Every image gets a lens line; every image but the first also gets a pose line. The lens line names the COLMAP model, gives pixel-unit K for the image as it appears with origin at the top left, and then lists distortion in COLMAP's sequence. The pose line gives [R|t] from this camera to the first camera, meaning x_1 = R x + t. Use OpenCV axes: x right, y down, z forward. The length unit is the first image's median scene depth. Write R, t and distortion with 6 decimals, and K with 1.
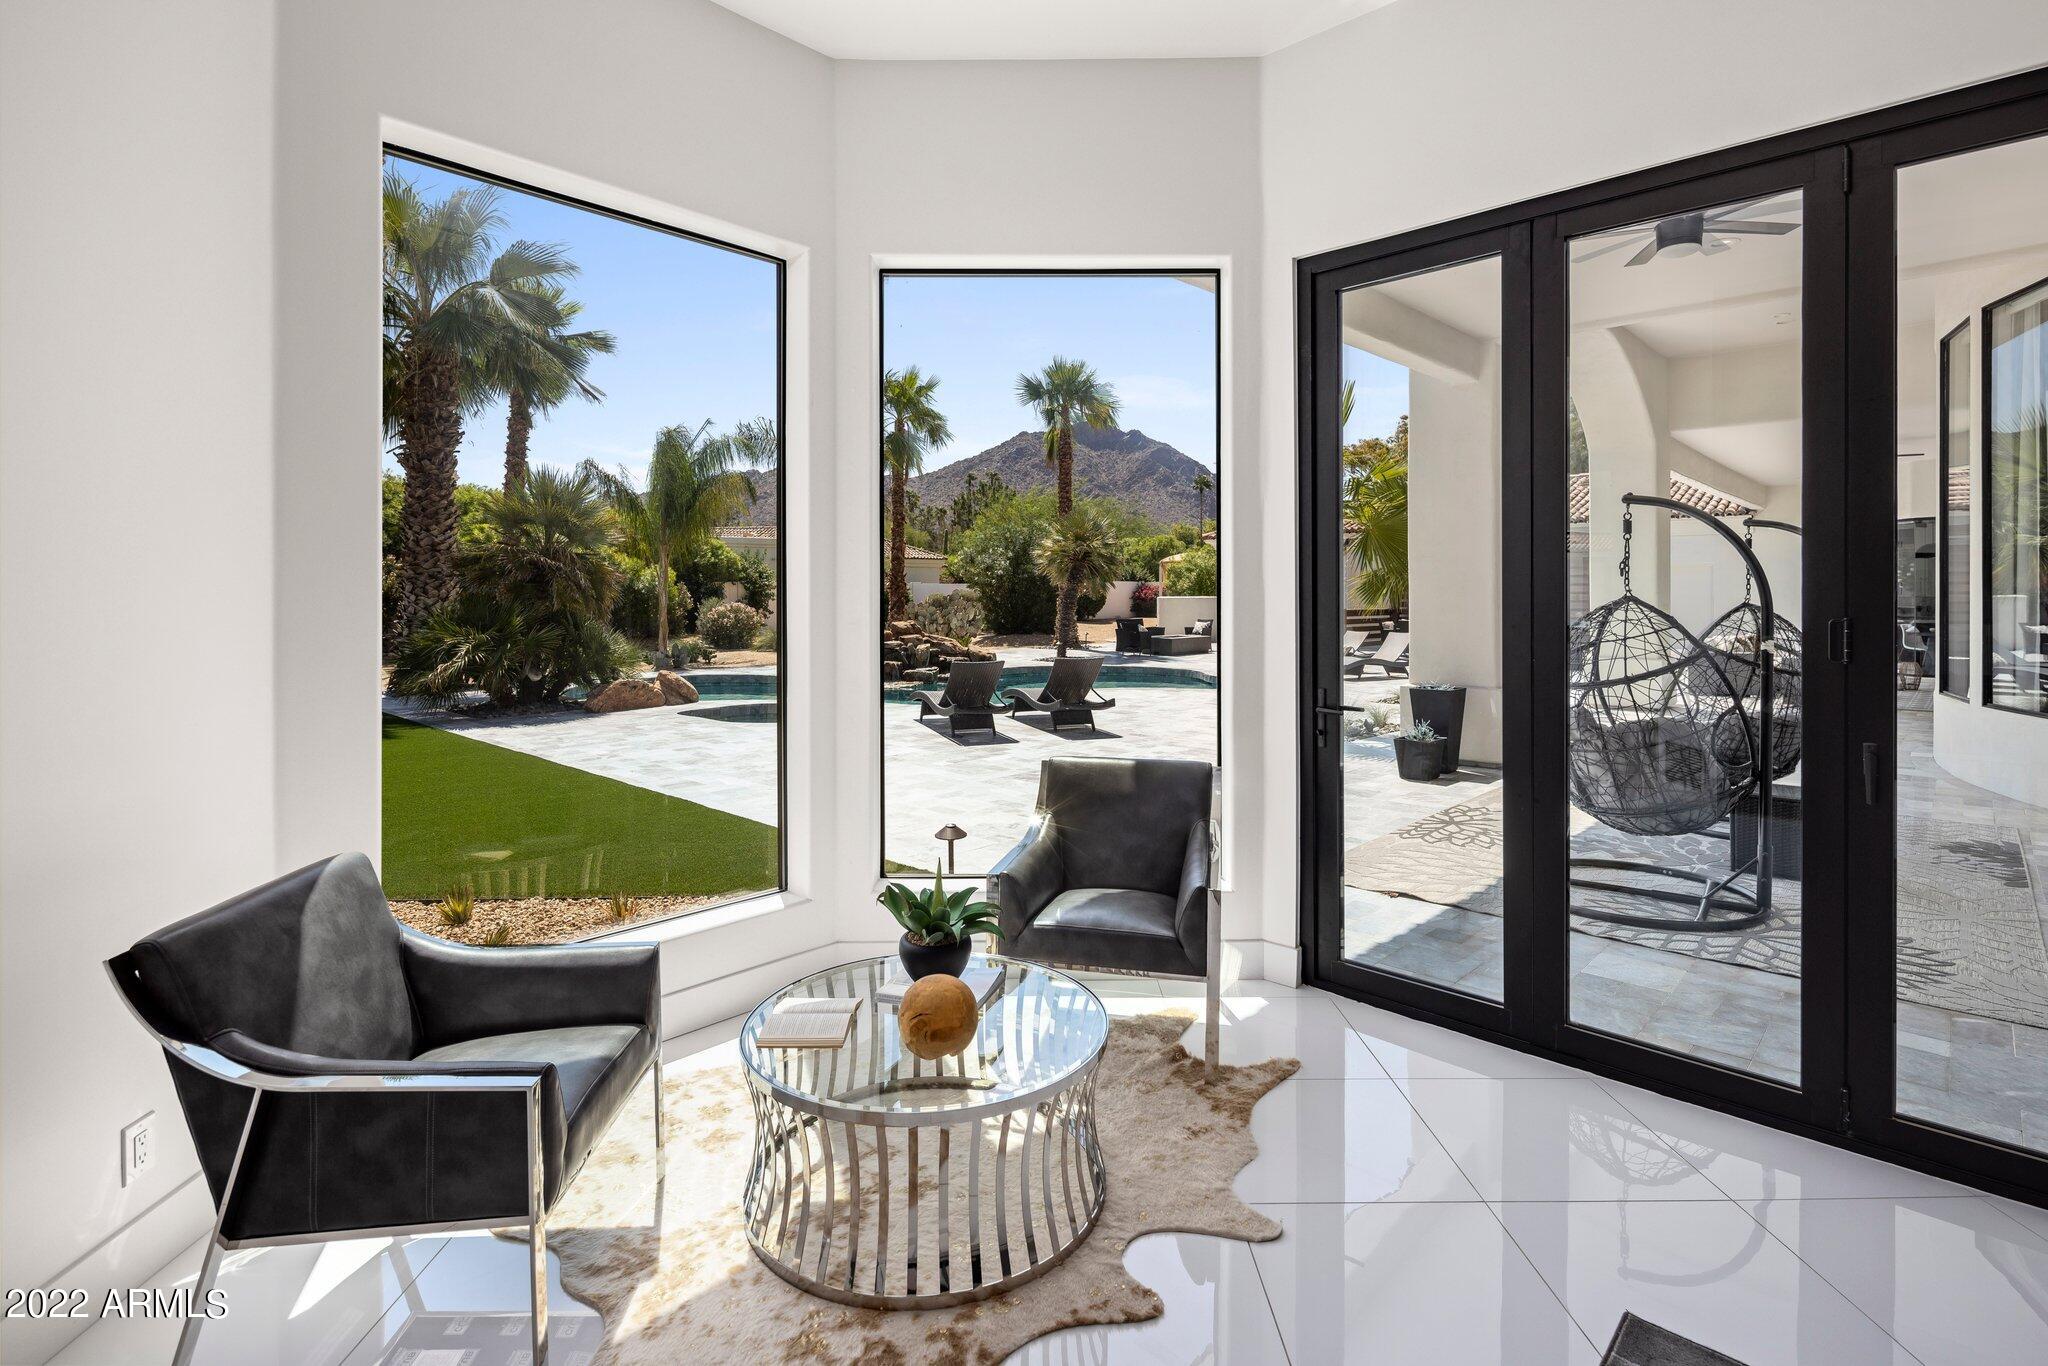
lens RADIAL K [[986.9, 0, 1031.2], [0, 986.9, 594.9], [0, 0, 1]] dist [0.006415, -0.001258]
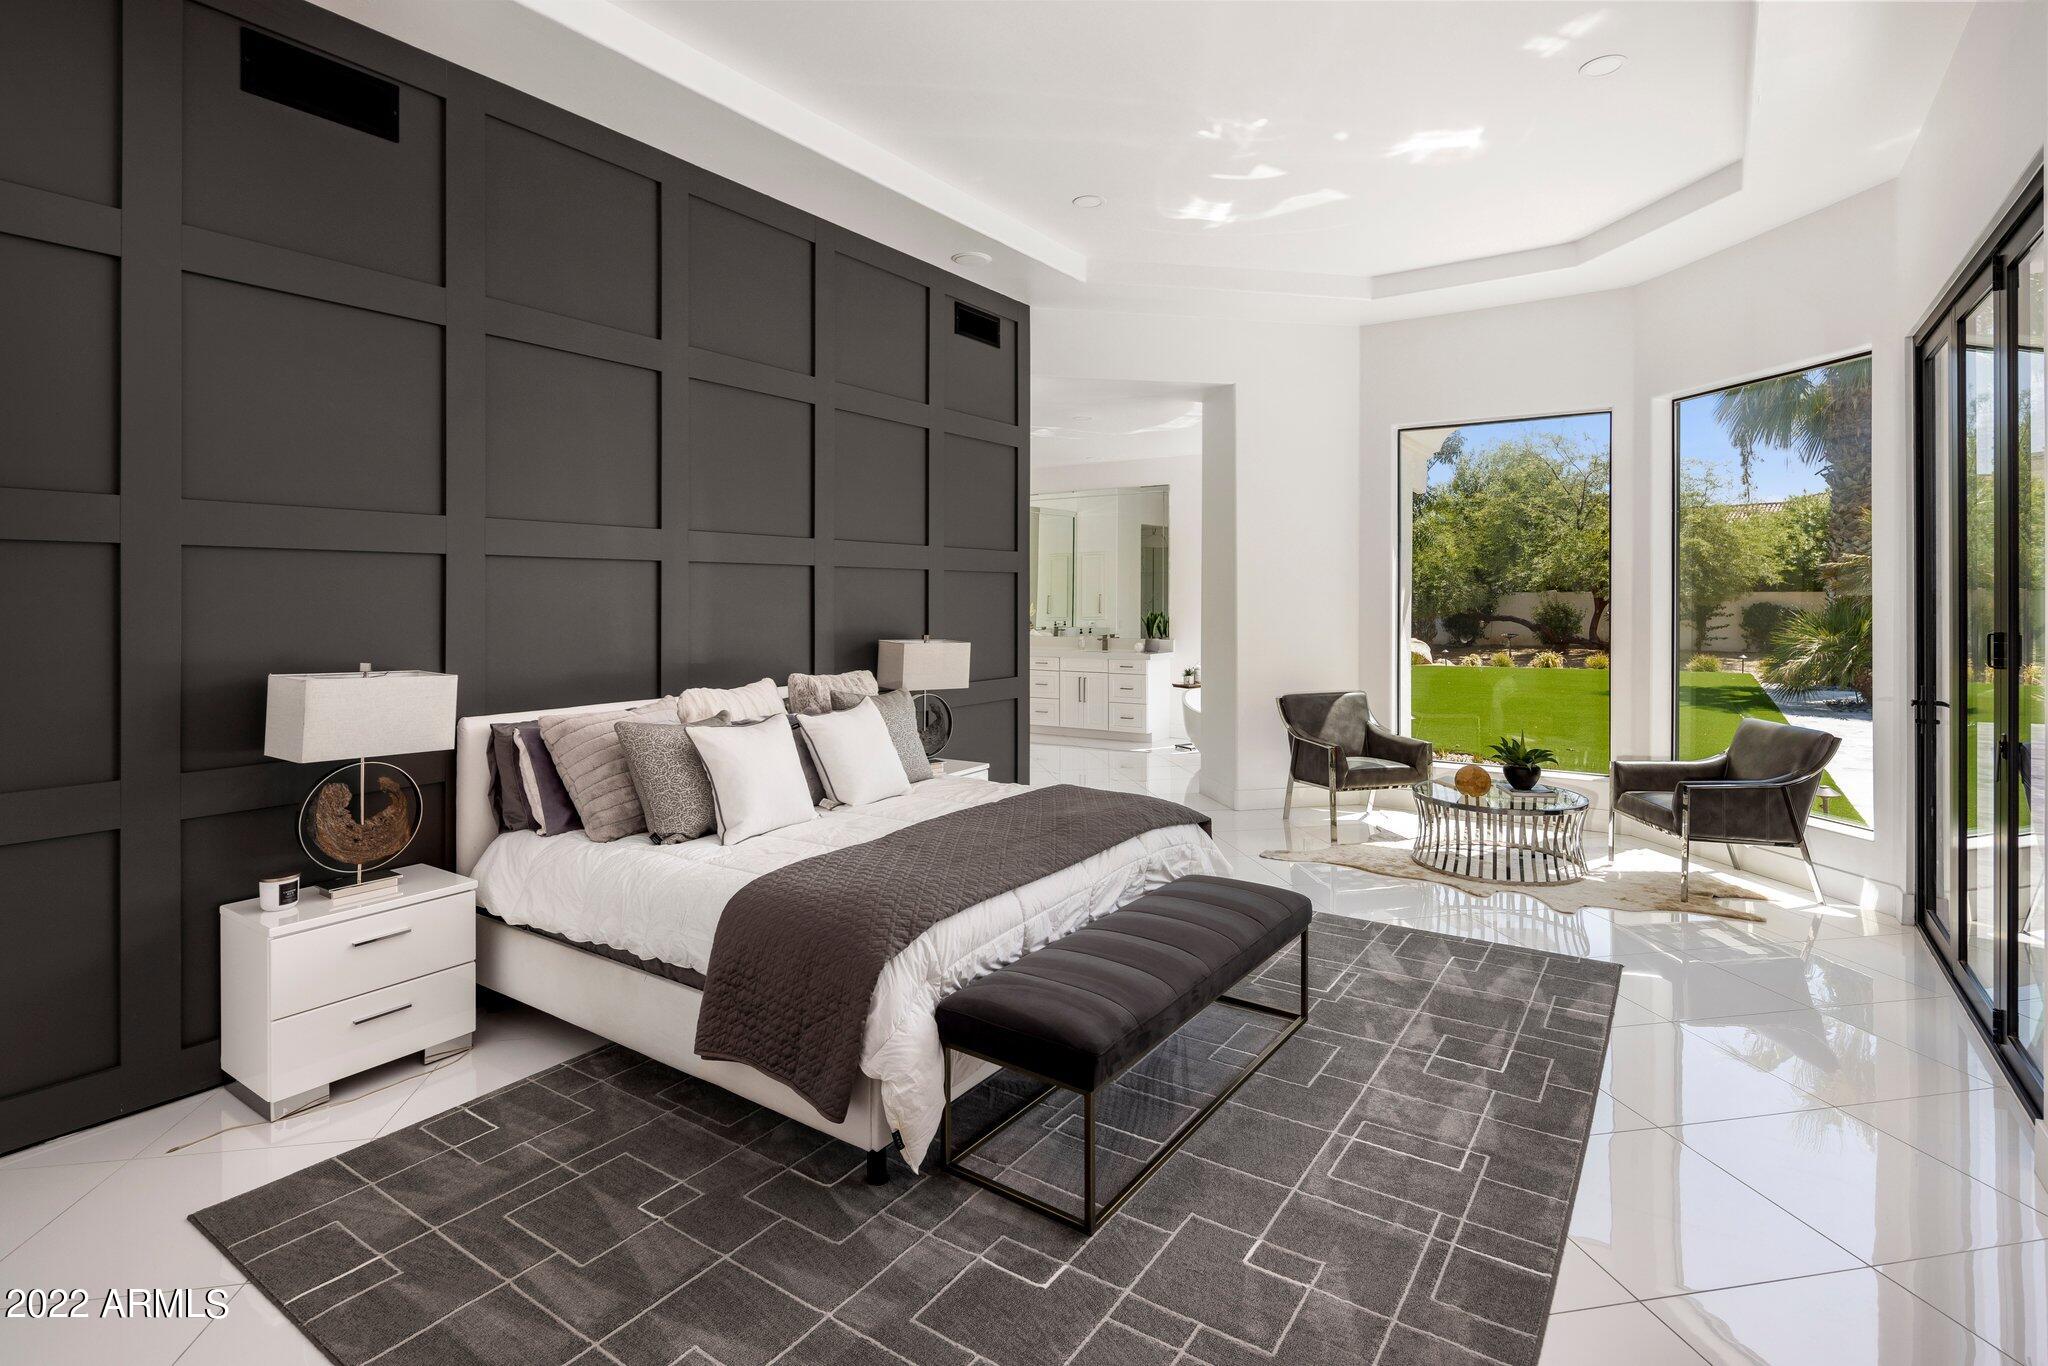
lens RADIAL K [[986.9, 0, 1031.2], [0, 986.9, 598.6], [0, 0, 1]] dist [0.006415, -0.001258]
pose [[0.170494, 0.002728, -0.985355, 0.311936], [-0.004816, 0.999987, 0.001935, 0.001037], [0.985347, 0.004416, 0.170505, -0.080923]]
